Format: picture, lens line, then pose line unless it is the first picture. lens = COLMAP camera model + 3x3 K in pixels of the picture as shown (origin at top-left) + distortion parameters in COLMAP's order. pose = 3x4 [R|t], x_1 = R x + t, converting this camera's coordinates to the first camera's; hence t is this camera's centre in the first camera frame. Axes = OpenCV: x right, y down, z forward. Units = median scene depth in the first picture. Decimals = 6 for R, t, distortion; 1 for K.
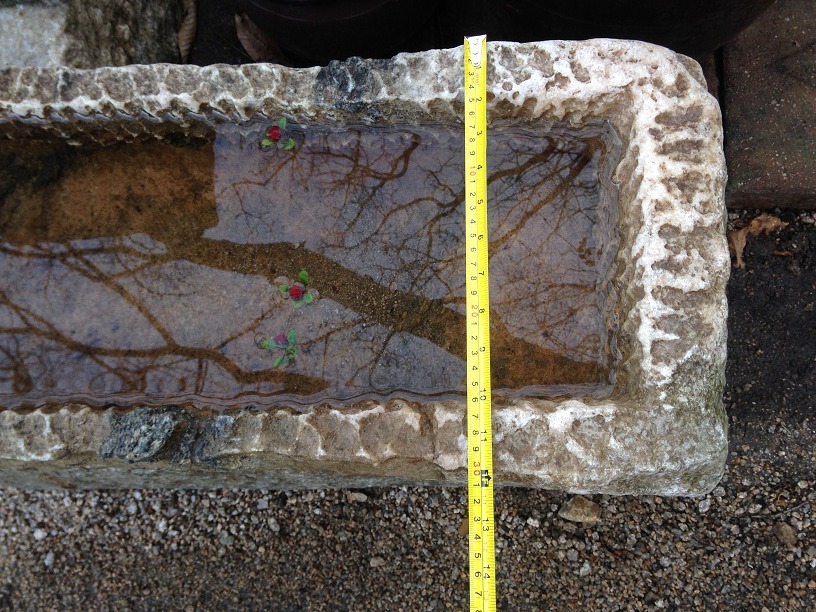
lens RADIAL K [[744.4, 0, 412.2], [0, 744.4, 304.1], [0, 0, 1]] dist [0.076784, 0.000000]
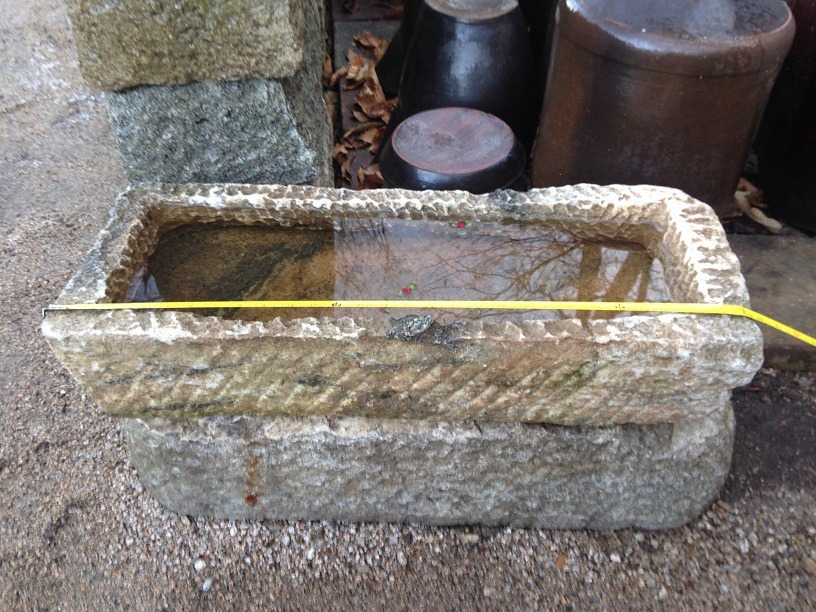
lens RADIAL K [[744.4, 0, 408.2], [0, 744.4, 314.0], [0, 0, 1]] dist [0.076784, 0.000000]
pose [[0.993985, 0.074242, 0.080513, -0.310829], [-0.018014, 0.835972, -0.548476, 0.647287], [-0.108027, 0.543726, 0.832281, -0.222926]]
